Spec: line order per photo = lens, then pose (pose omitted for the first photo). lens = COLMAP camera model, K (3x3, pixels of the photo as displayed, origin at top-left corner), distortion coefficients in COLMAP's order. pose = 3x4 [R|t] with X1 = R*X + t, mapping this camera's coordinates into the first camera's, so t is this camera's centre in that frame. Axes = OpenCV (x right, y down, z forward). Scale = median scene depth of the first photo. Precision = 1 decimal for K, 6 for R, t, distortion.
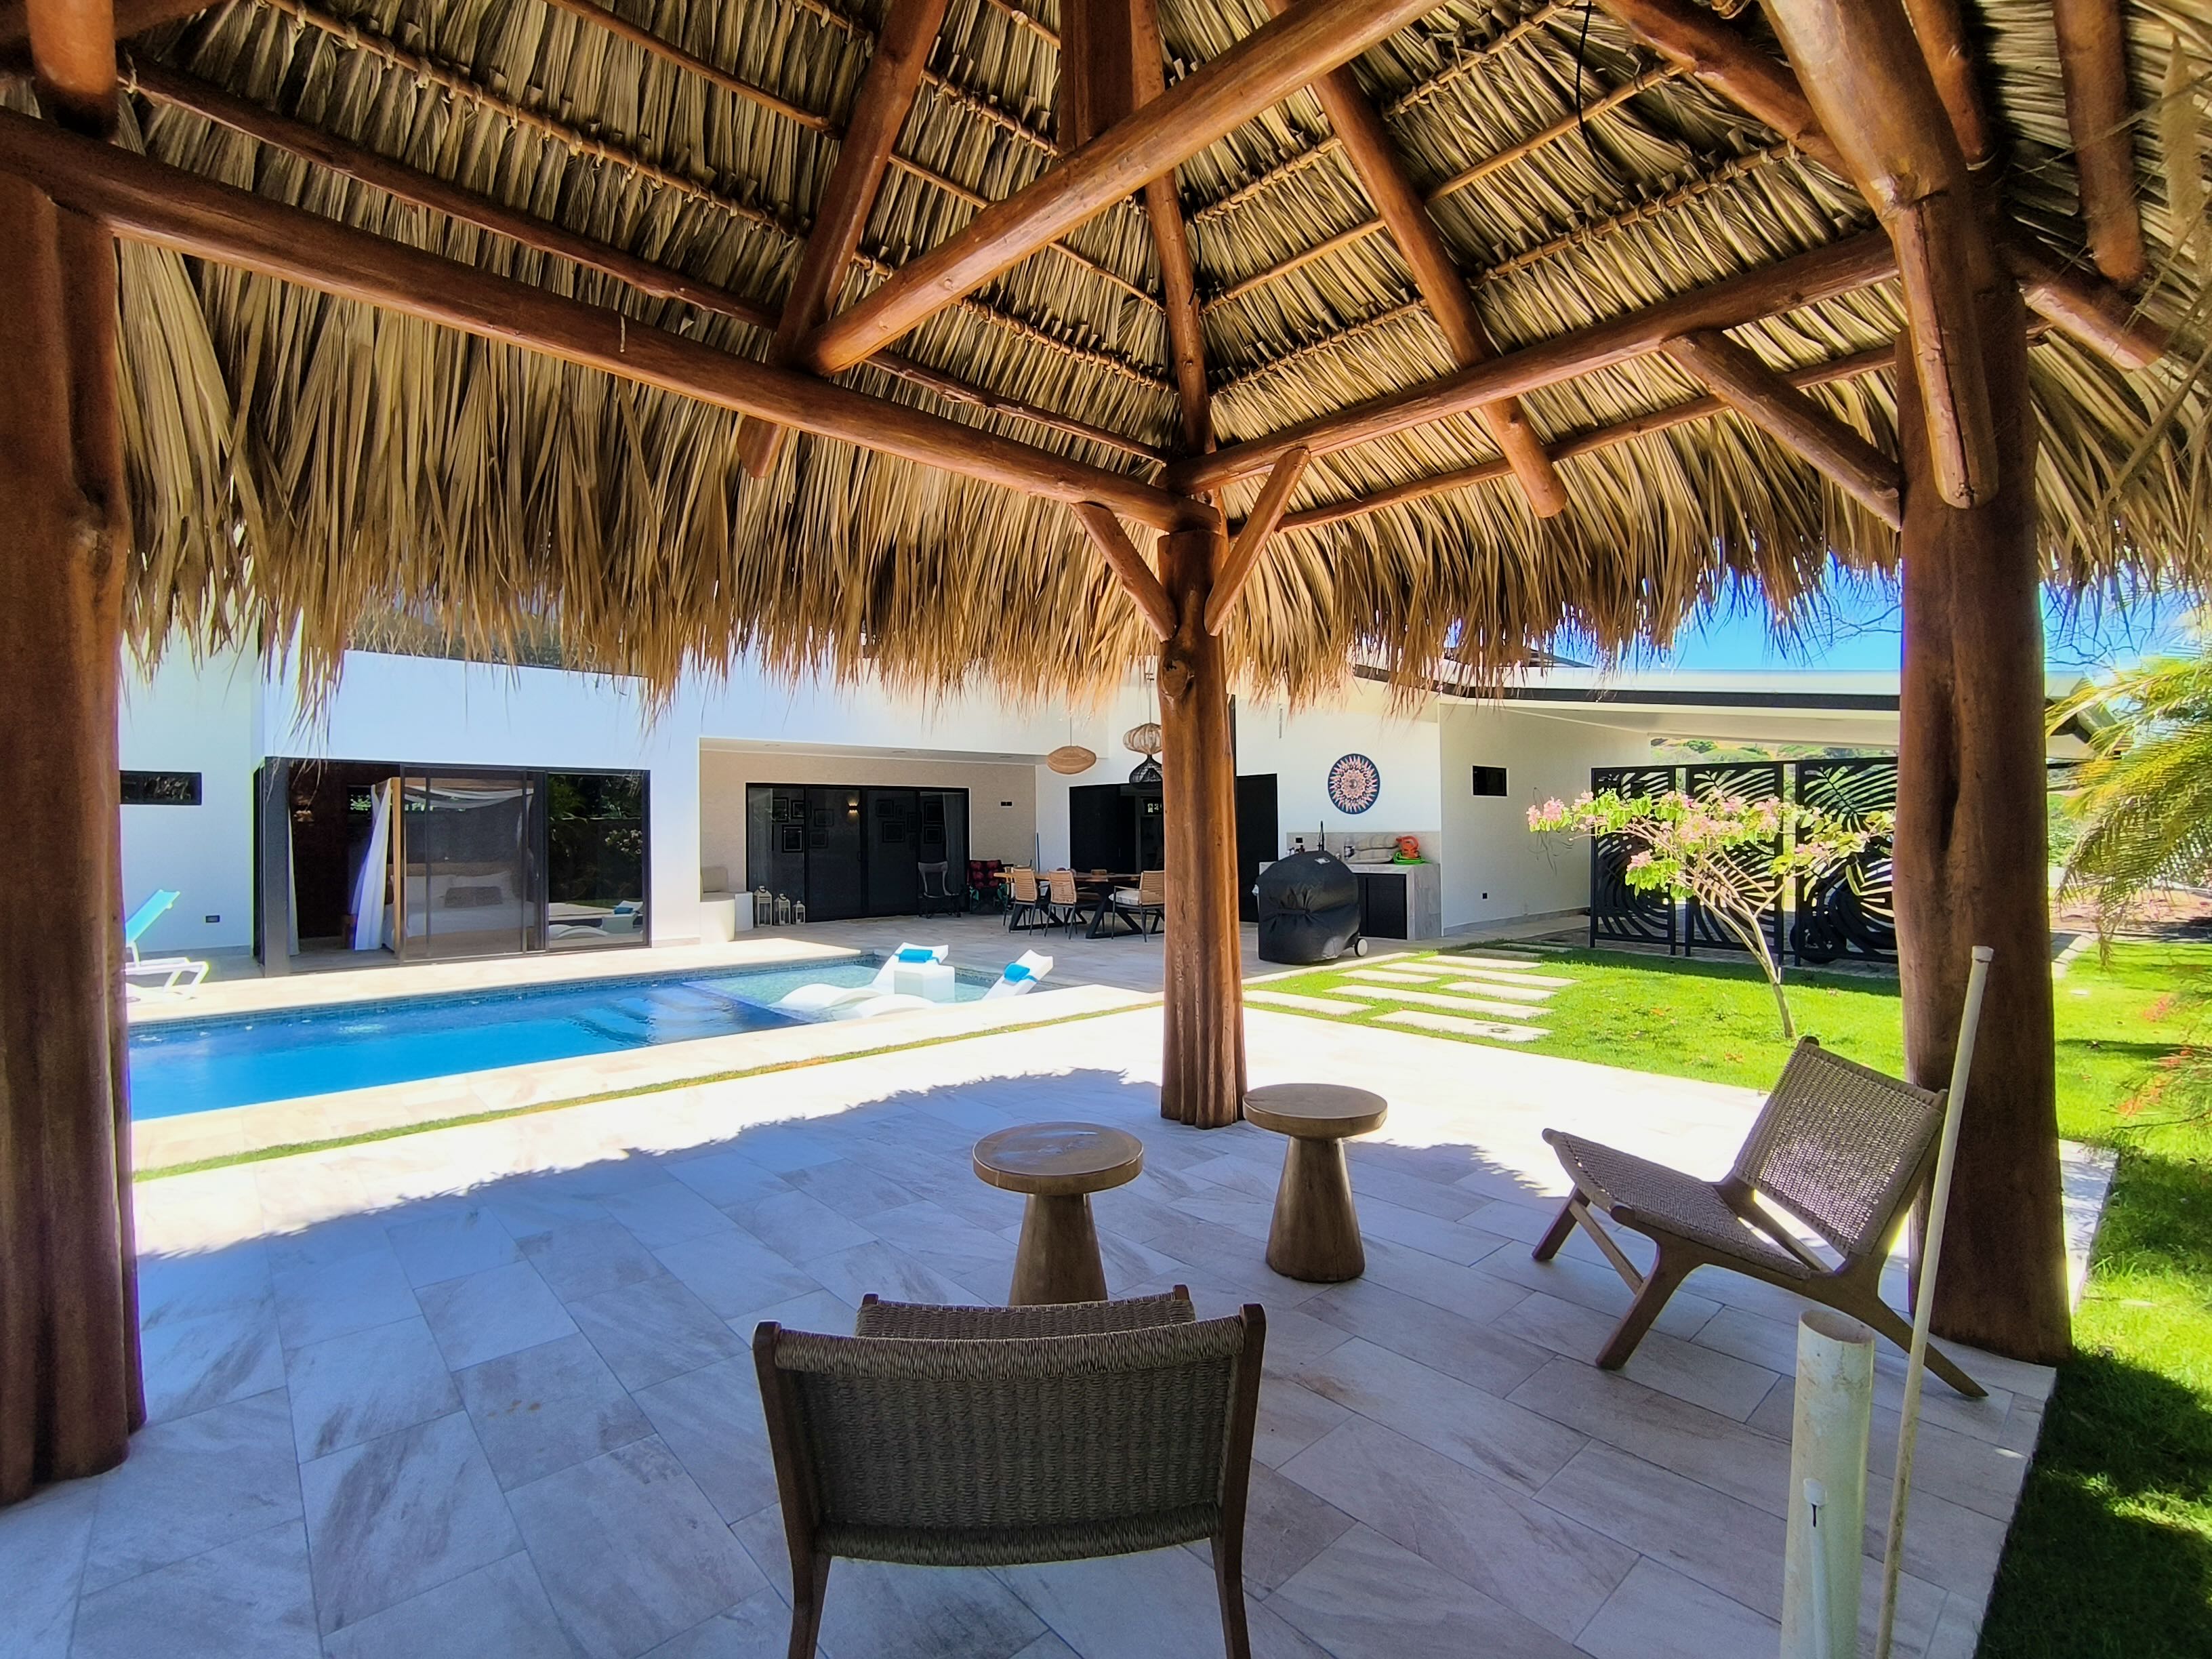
lens RADIAL K [[999.9, 0, 1106.0], [0, 999.9, 829.5], [0, 0, 1]] dist [-0.045837, 0.024053]
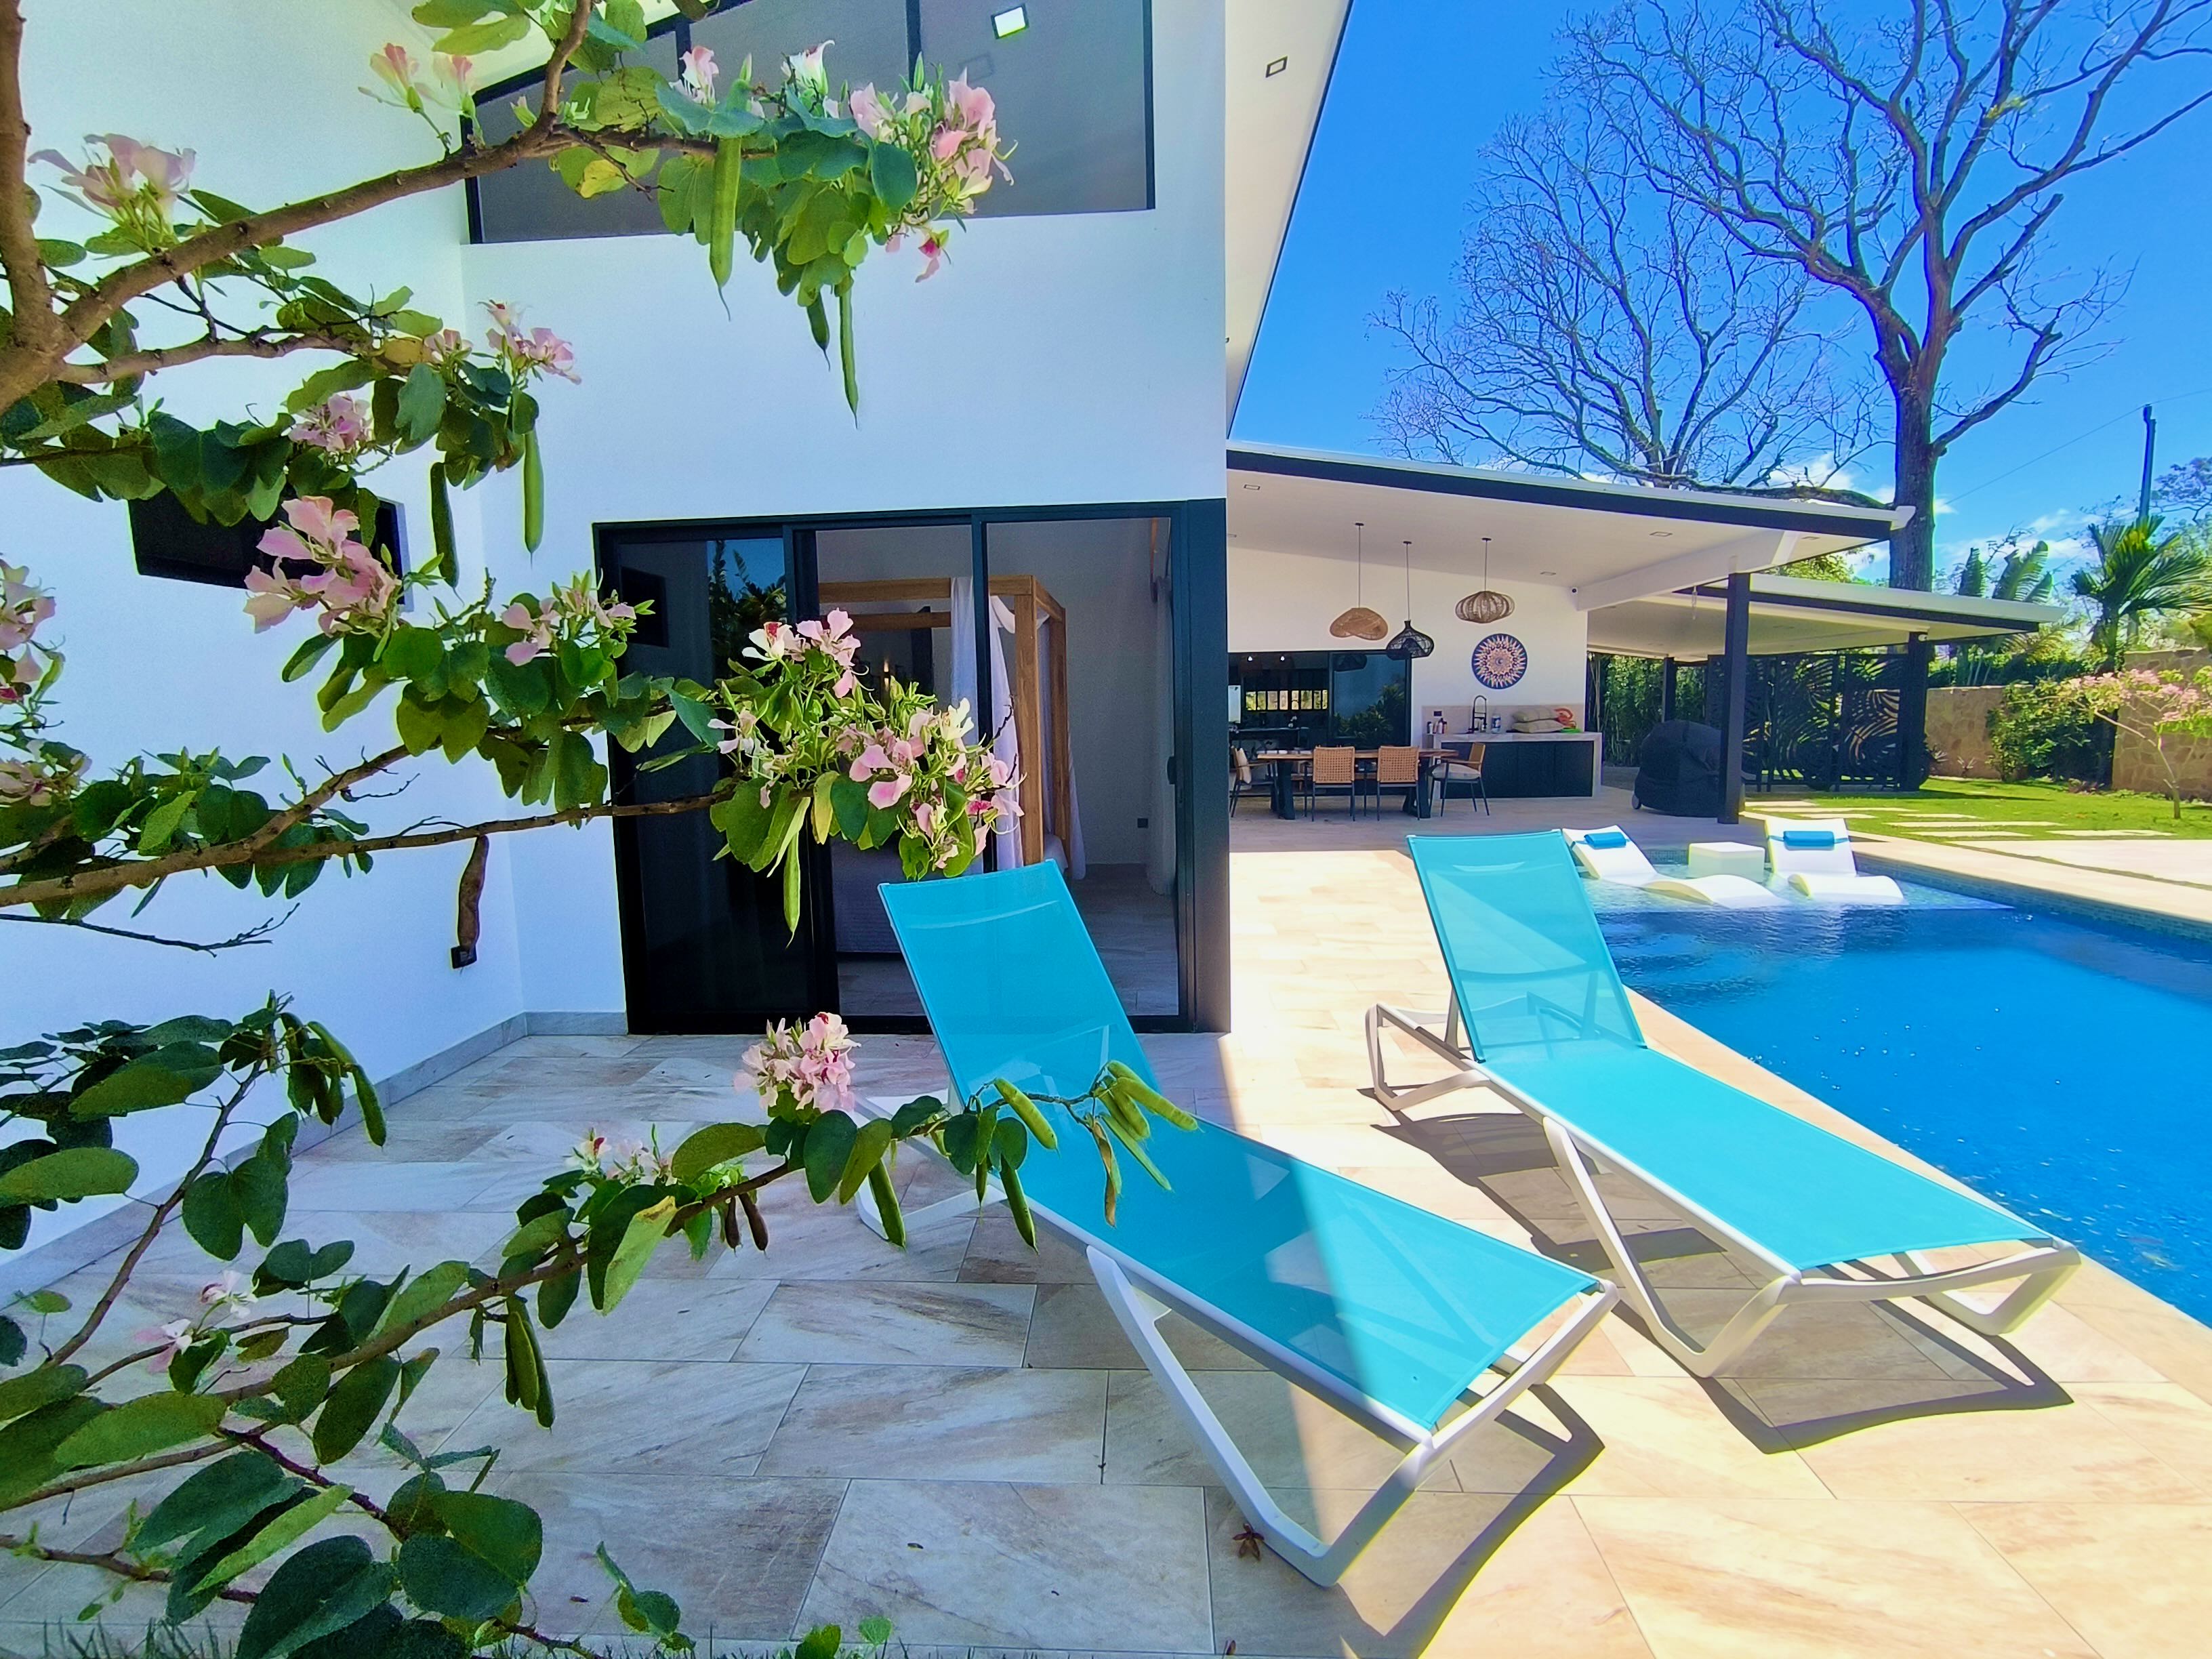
lens RADIAL K [[999.9, 0, 1106.0], [0, 999.9, 829.5], [0, 0, 1]] dist [-0.045837, 0.024053]
pose [[0.719326, -0.084811, 0.689476, -0.837544], [0.015317, 0.994214, 0.106316, 0.015546], [-0.694504, -0.065915, 0.716463, 0.518349]]
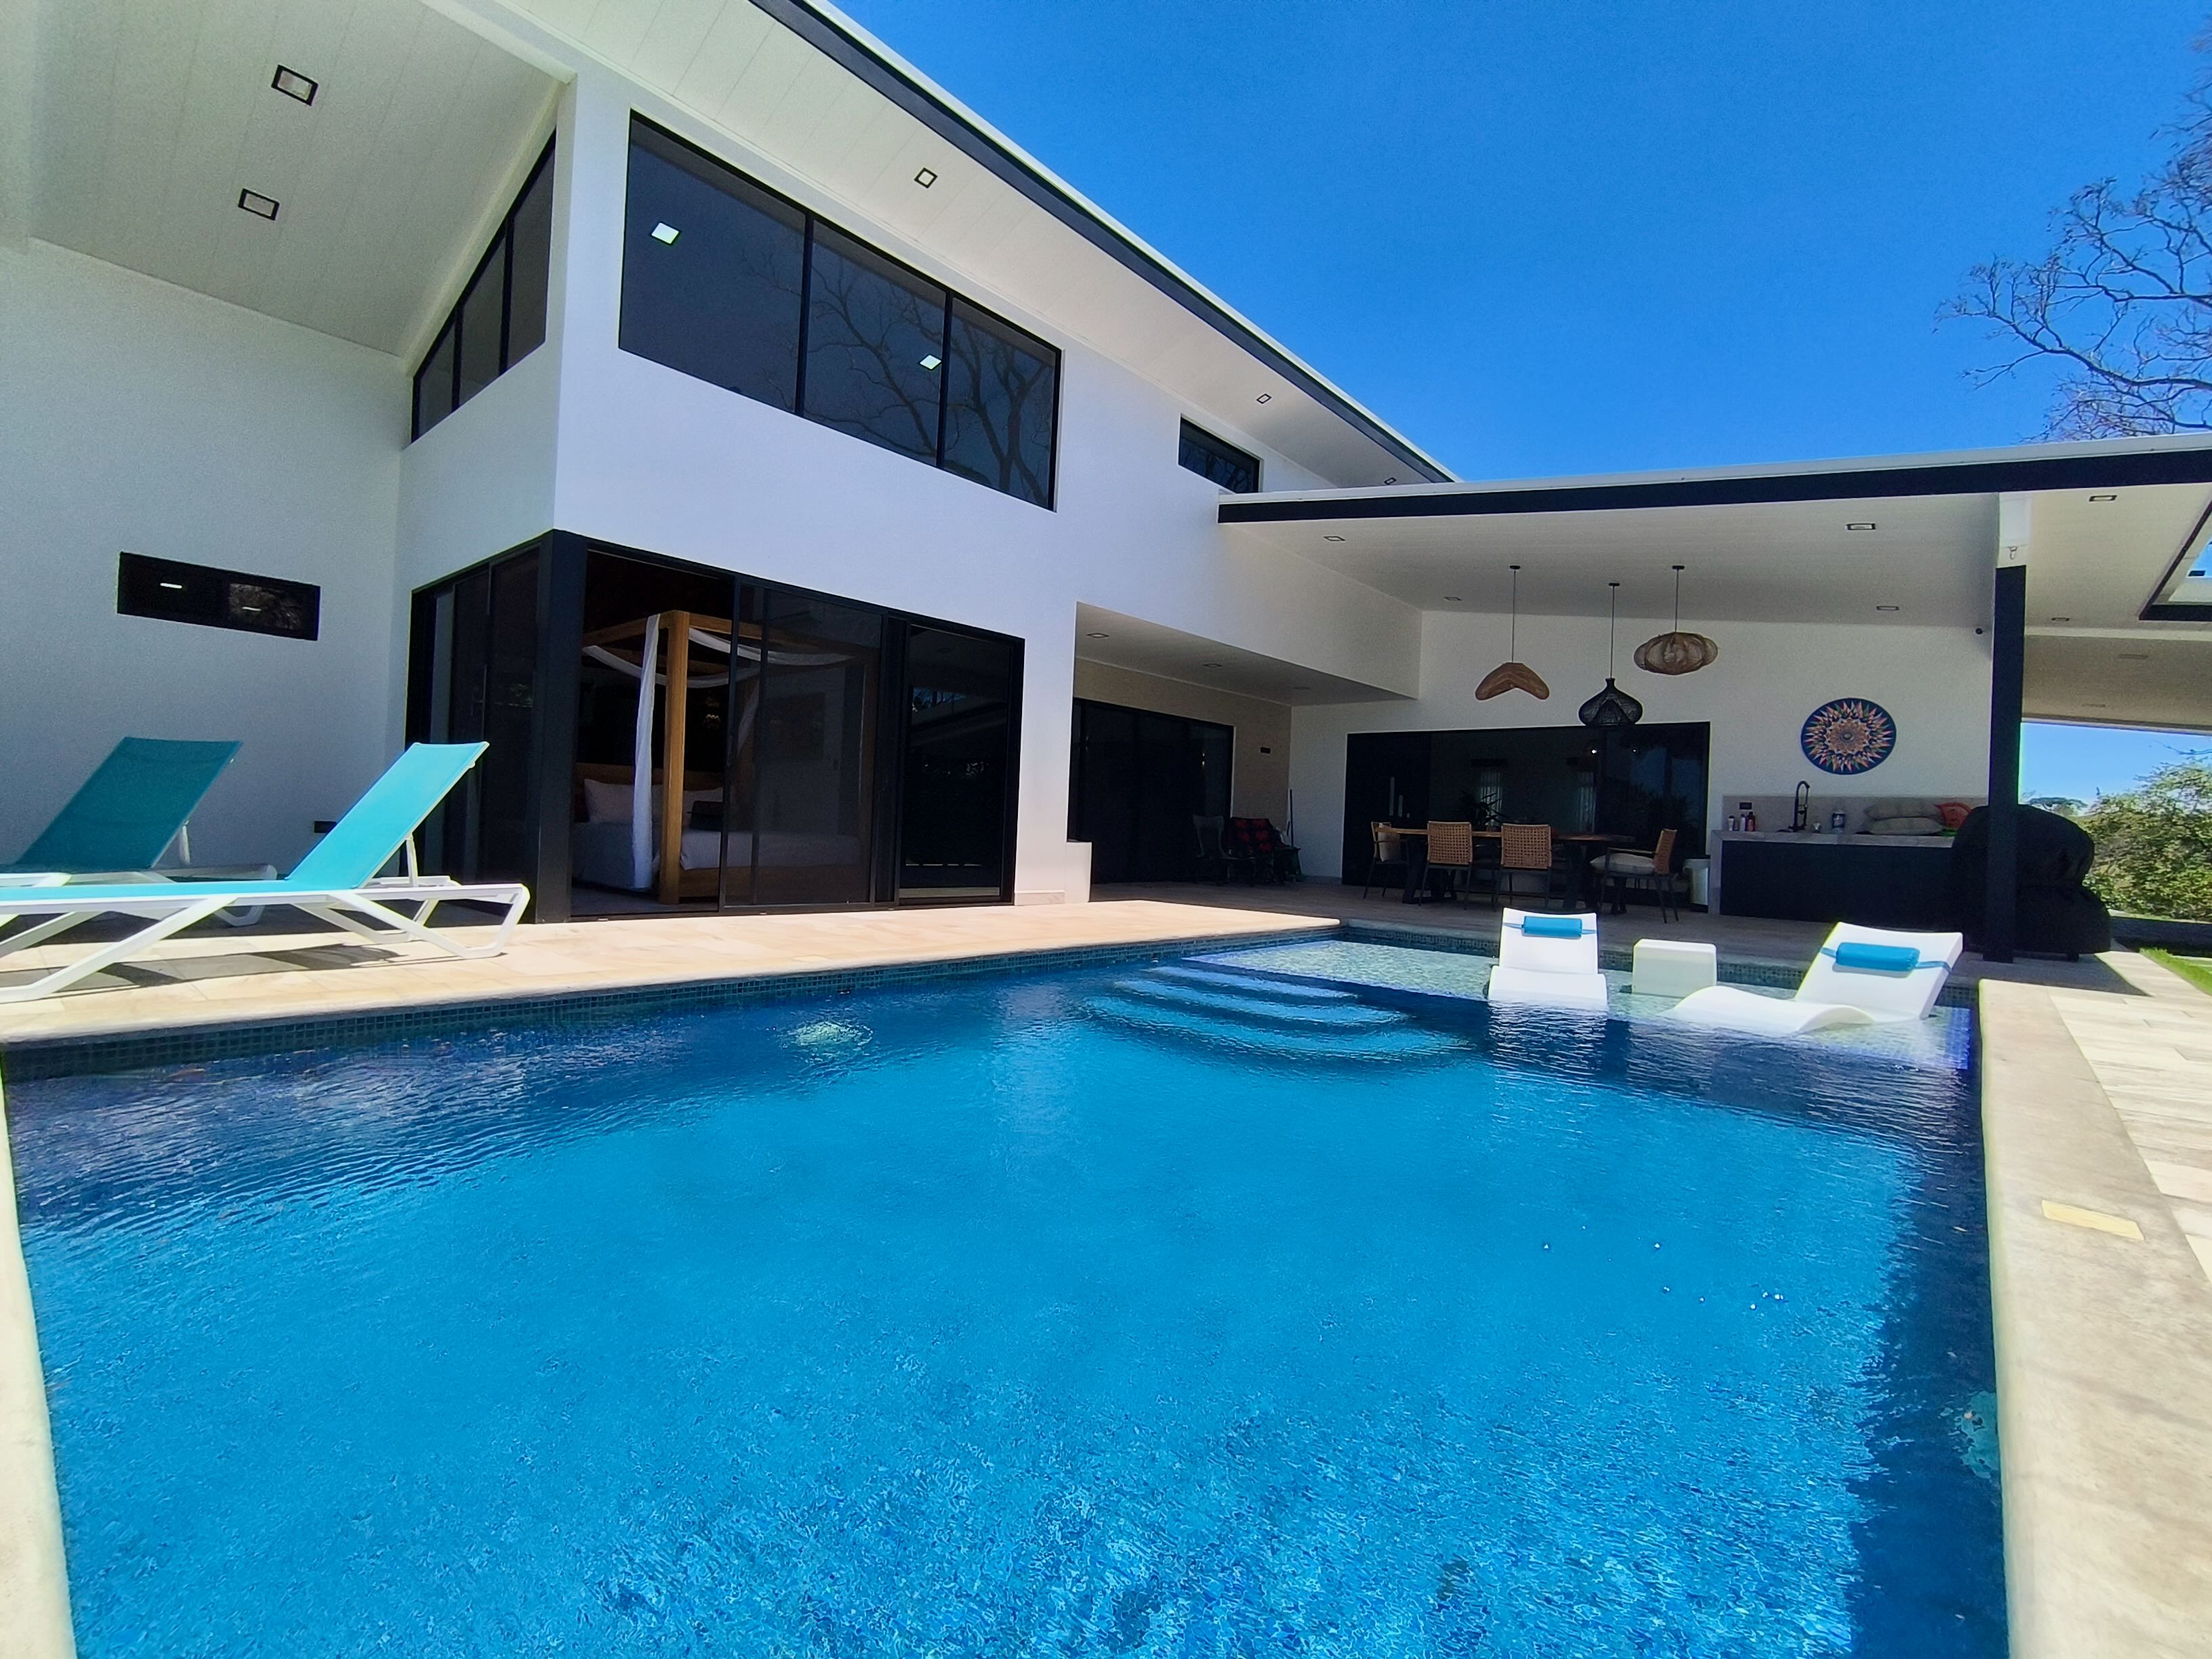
lens RADIAL K [[999.9, 0, 1106.0], [0, 999.9, 829.5], [0, 0, 1]] dist [-0.045837, 0.024053]
pose [[0.991543, 0.049990, 0.119764, -0.437673], [-0.050489, 0.998724, 0.001136, 0.058685], [-0.119555, -0.007174, 0.992802, 0.294849]]
